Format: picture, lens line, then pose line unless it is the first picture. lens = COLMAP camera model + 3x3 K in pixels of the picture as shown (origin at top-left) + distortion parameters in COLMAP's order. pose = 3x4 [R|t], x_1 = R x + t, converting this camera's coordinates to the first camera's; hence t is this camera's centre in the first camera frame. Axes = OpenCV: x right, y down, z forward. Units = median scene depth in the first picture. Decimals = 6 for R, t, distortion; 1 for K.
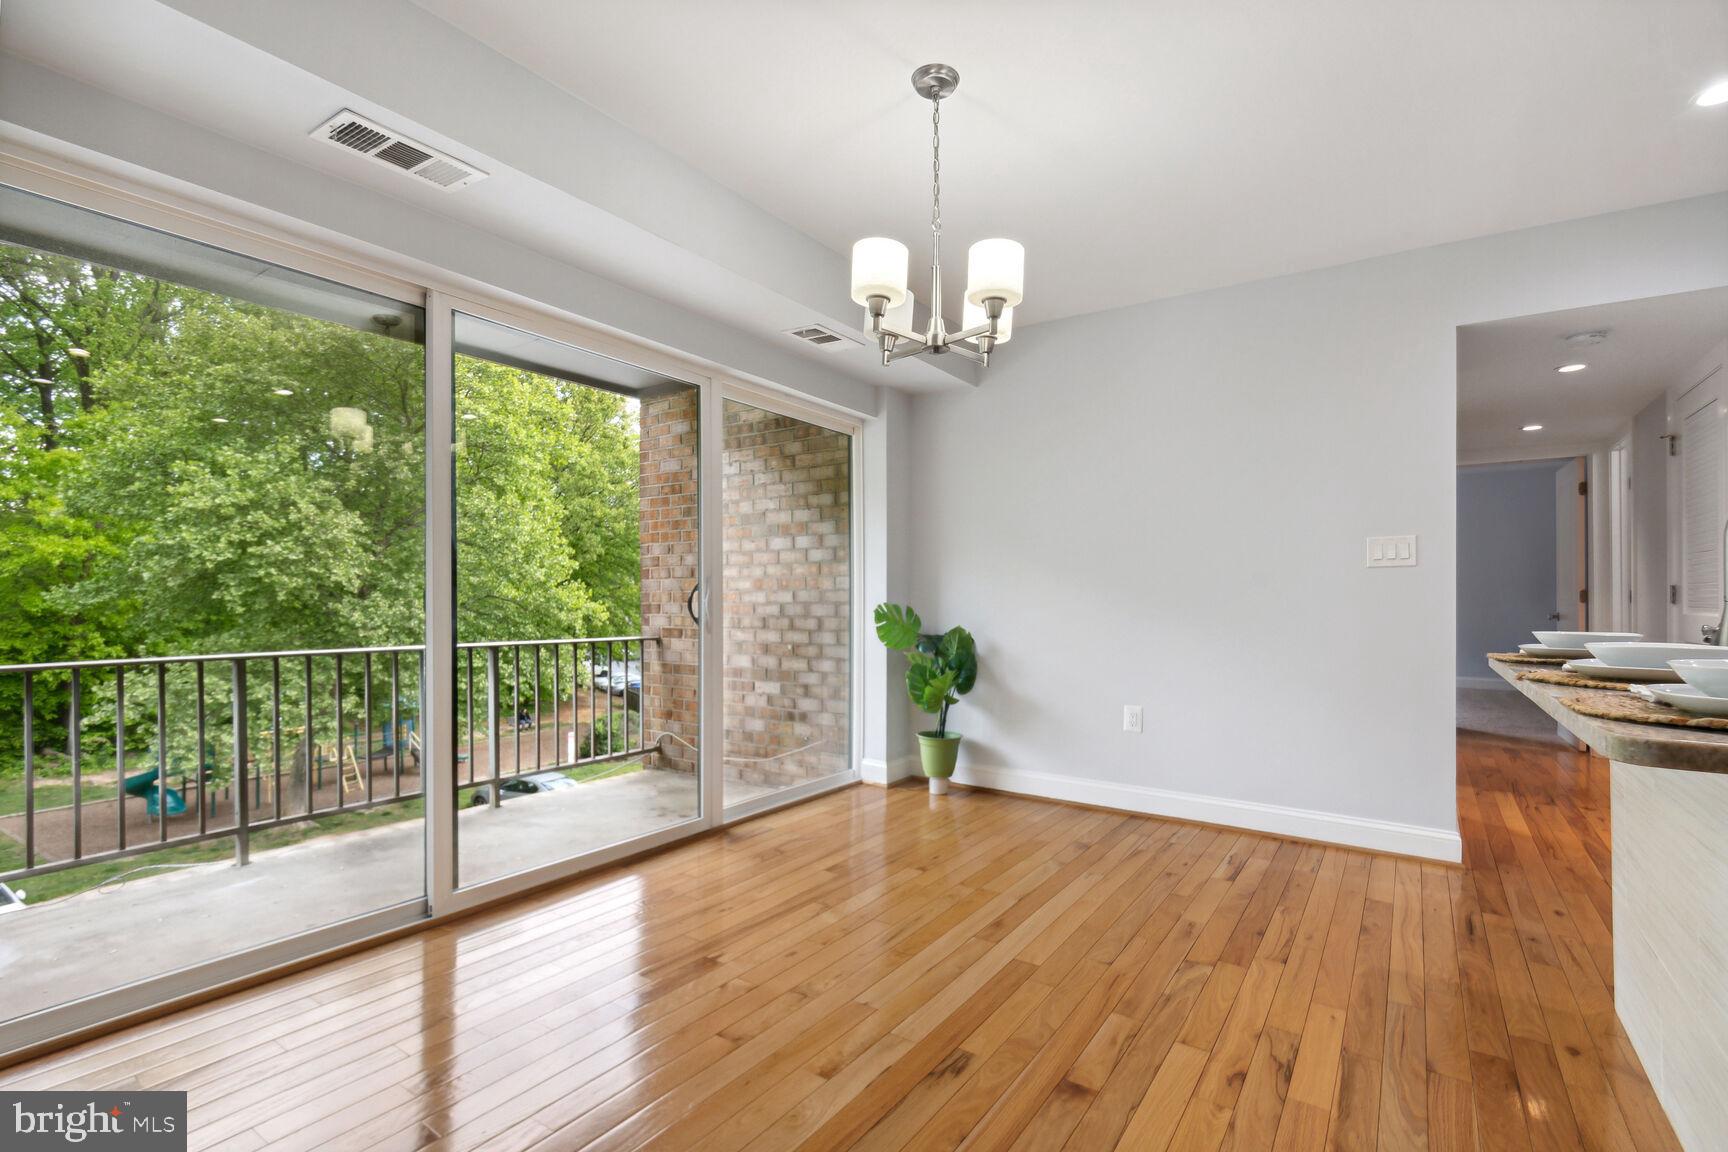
lens RADIAL K [[827.6, 0, 867.0], [0, 827.6, 613.1], [0, 0, 1]] dist [0.024757, -0.000172]
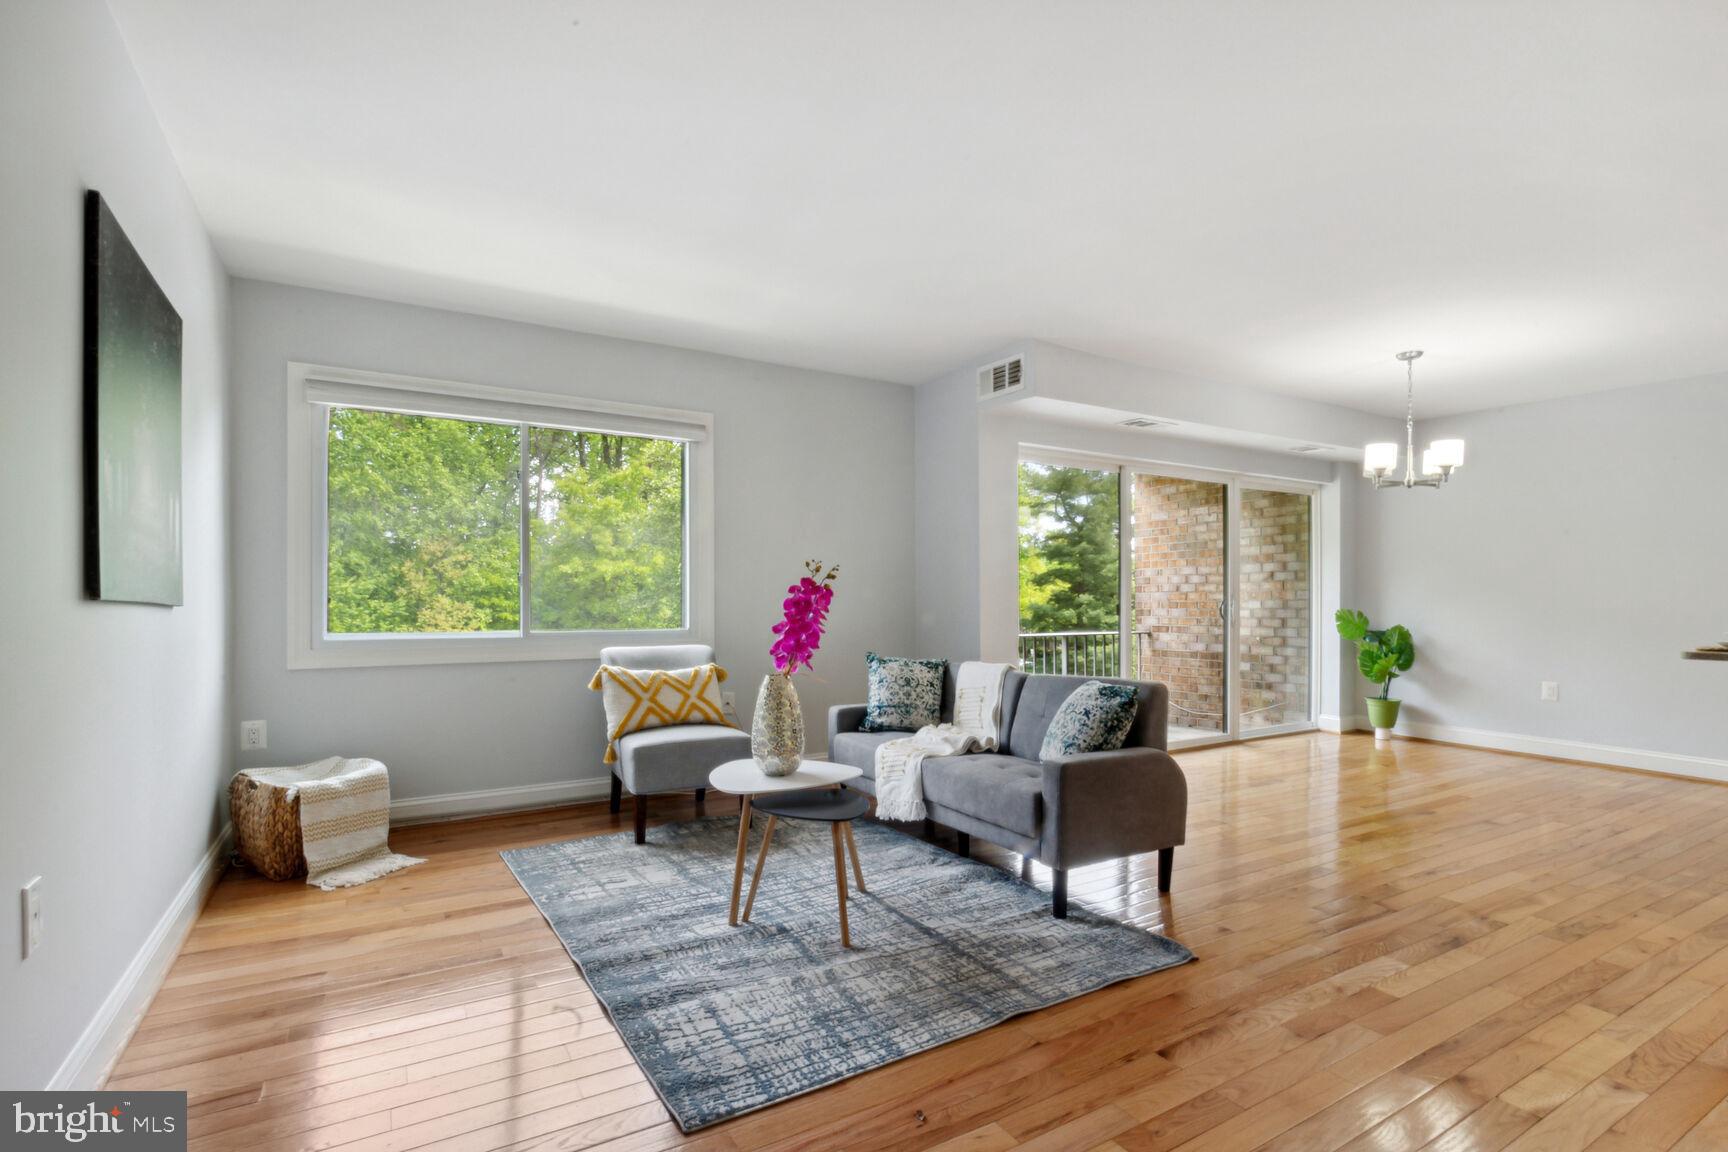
lens RADIAL K [[827.6, 0, 867.0], [0, 827.6, 613.1], [0, 0, 1]] dist [0.024757, -0.000172]
pose [[0.918600, -0.002354, -0.395180, -0.155545], [0.001984, 0.999997, -0.001344, -0.003894], [0.395182, 0.000451, 0.918603, -0.665686]]
